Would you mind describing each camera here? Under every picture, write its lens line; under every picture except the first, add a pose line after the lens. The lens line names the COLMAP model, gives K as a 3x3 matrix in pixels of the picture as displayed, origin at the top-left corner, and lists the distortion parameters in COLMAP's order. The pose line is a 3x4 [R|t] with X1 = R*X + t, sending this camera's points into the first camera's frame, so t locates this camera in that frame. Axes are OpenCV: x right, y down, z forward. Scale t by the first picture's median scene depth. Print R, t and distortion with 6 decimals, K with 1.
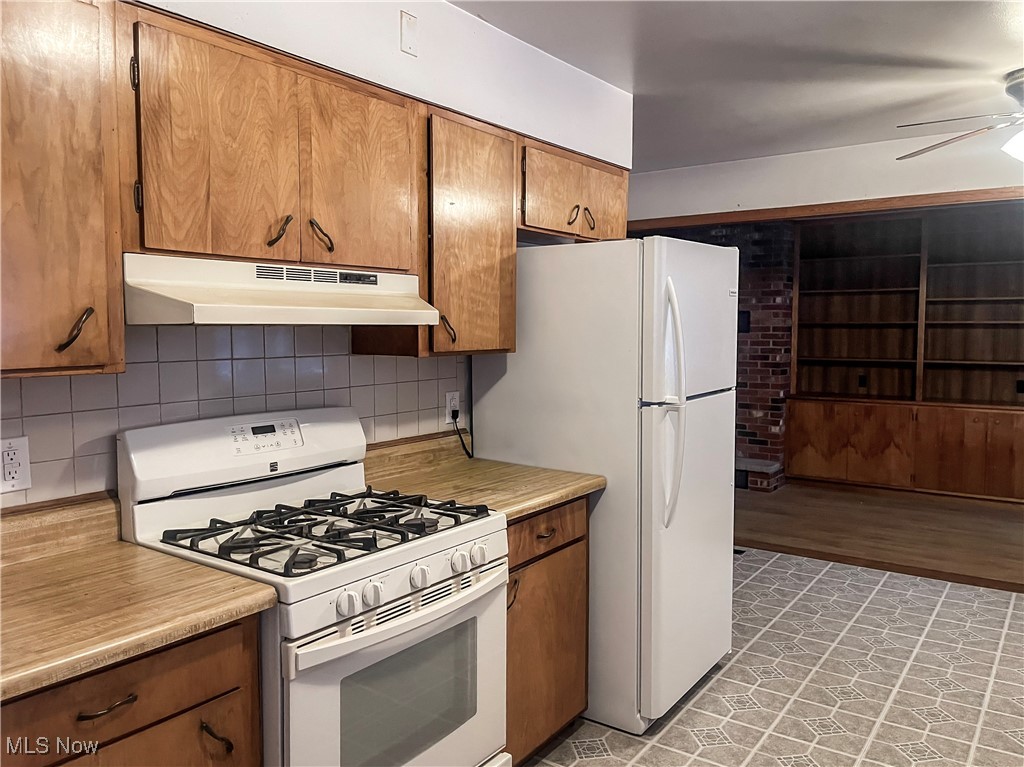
lens RADIAL K [[799.5, 0, 537.5], [0, 799.5, 372.5], [0, 0, 1]] dist [0.061549, -0.069689]
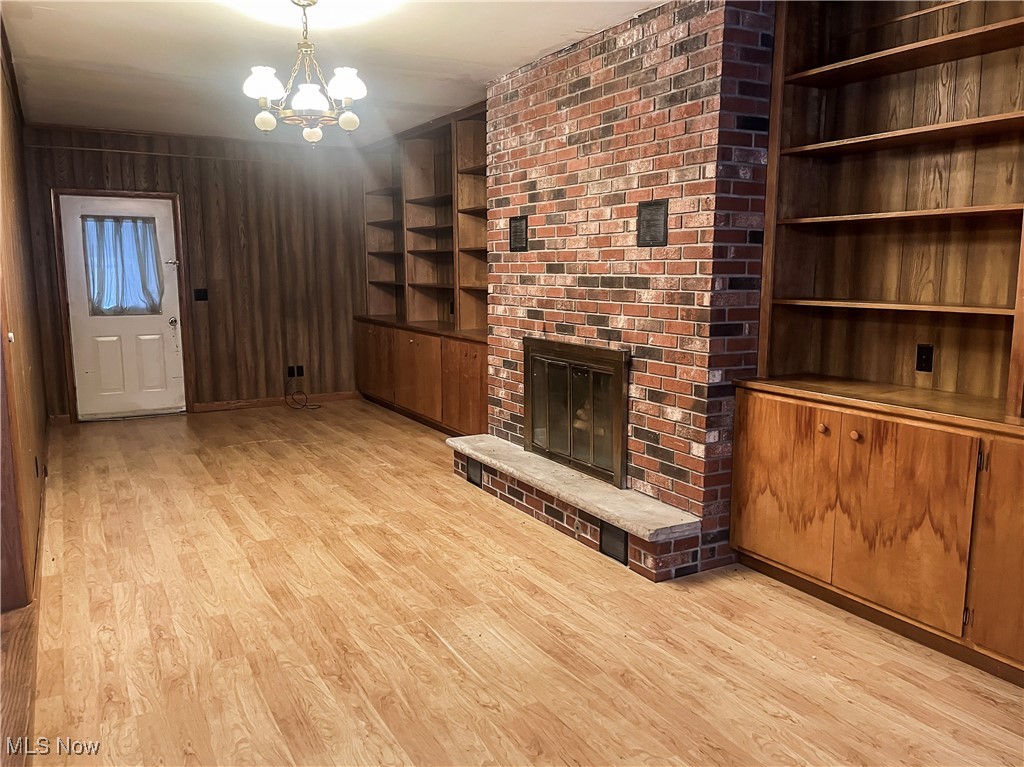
lens RADIAL K [[799.5, 0, 512.9], [0, 799.5, 388.8], [0, 0, 1]] dist [0.061549, -0.069689]
pose [[0.897082, 0.067215, -0.436722, 0.892075], [-0.026965, 0.994848, 0.097724, -0.020573], [0.441040, -0.075890, 0.894273, 1.173397]]
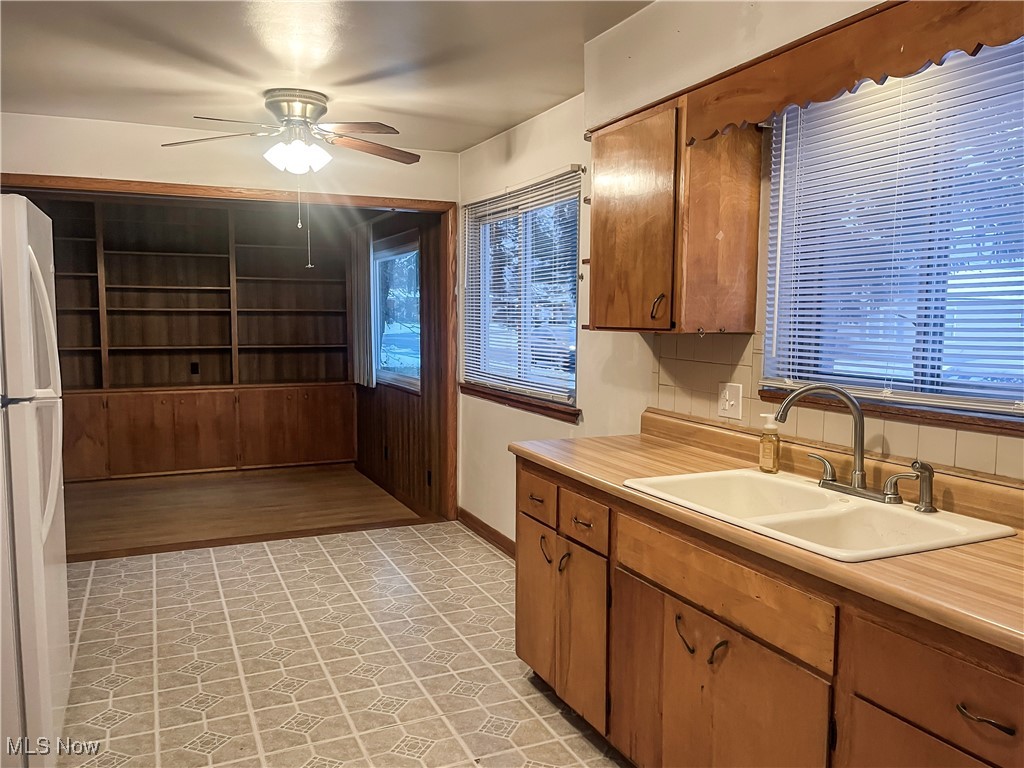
lens RADIAL K [[799.5, 0, 519.0], [0, 799.5, 383.0], [0, 0, 1]] dist [0.061549, -0.069689]
pose [[0.512200, -0.069853, 0.856021, -0.251290], [0.048269, 0.997453, 0.052512, 0.002115], [-0.857509, 0.014423, 0.514267, 0.113468]]
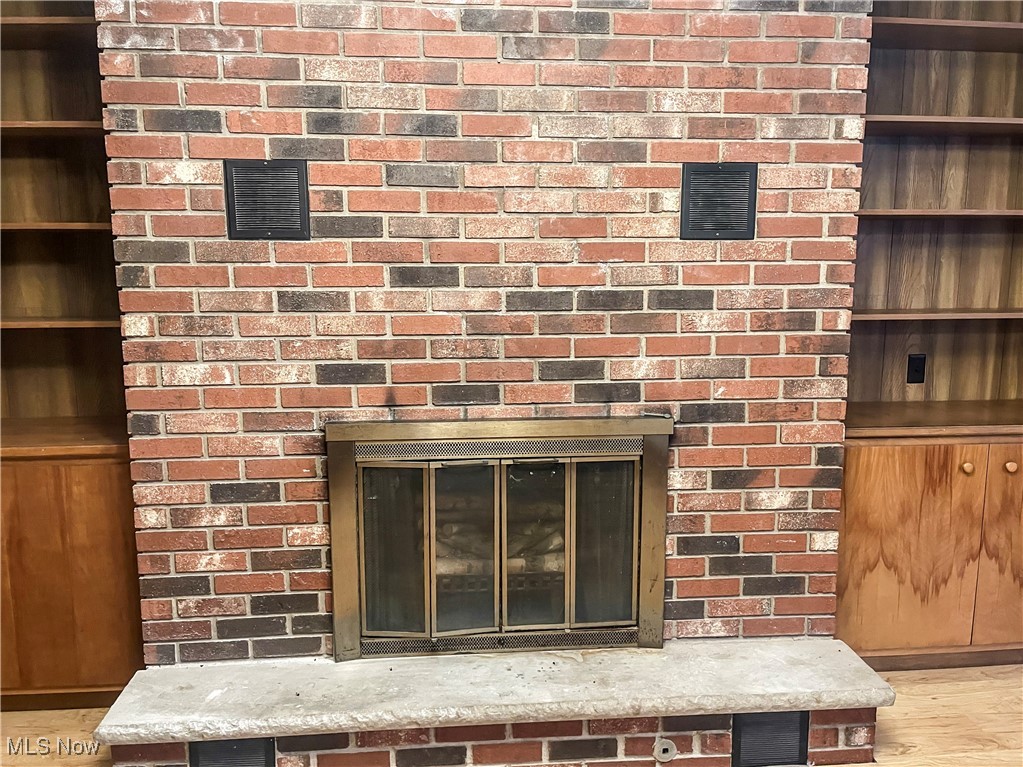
lens RADIAL K [[798.7, 0, 512.1], [0, 798.7, 385.2], [0, 0, 1]] dist [0.061549, -0.069689]
pose [[0.769249, -0.094588, 0.631909, -0.002265], [0.040052, 0.994175, 0.100058, -0.065737], [-0.637693, -0.051661, 0.768556, 1.850857]]
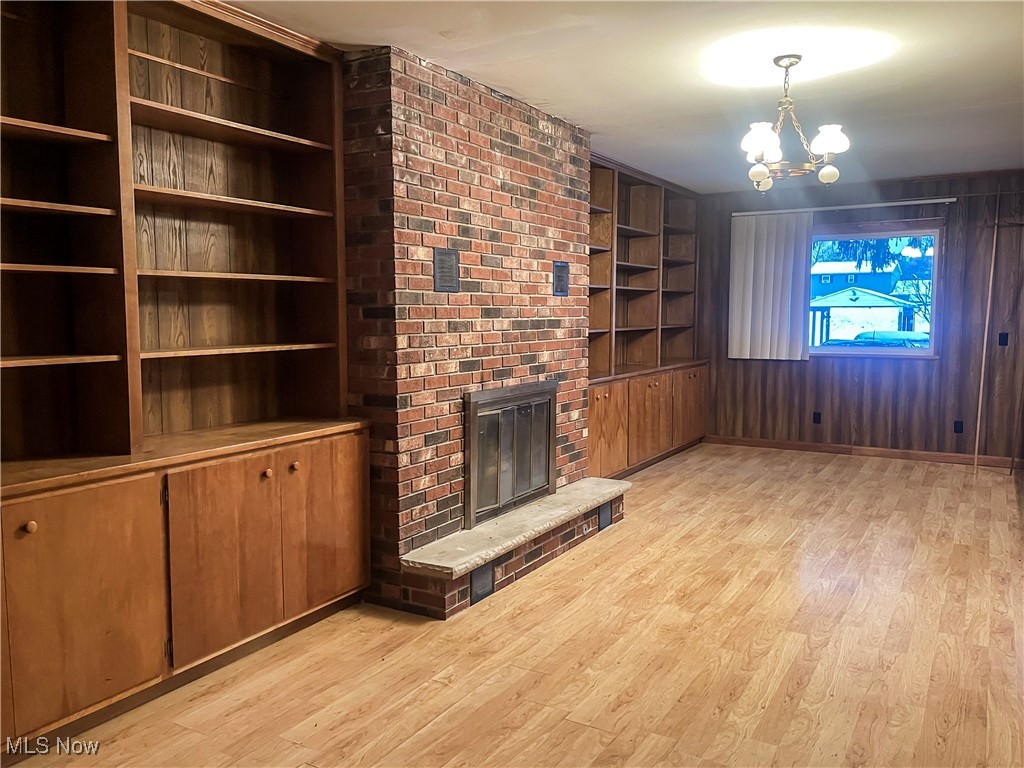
lens RADIAL K [[799.5, 0, 516.8], [0, 799.5, 382.9], [0, 0, 1]] dist [0.061549, -0.069689]
pose [[-0.078578, -0.089025, 0.992925, -0.885589], [0.060388, 0.993751, 0.093878, -0.097219], [-0.995077, 0.067337, -0.072711, 2.460622]]
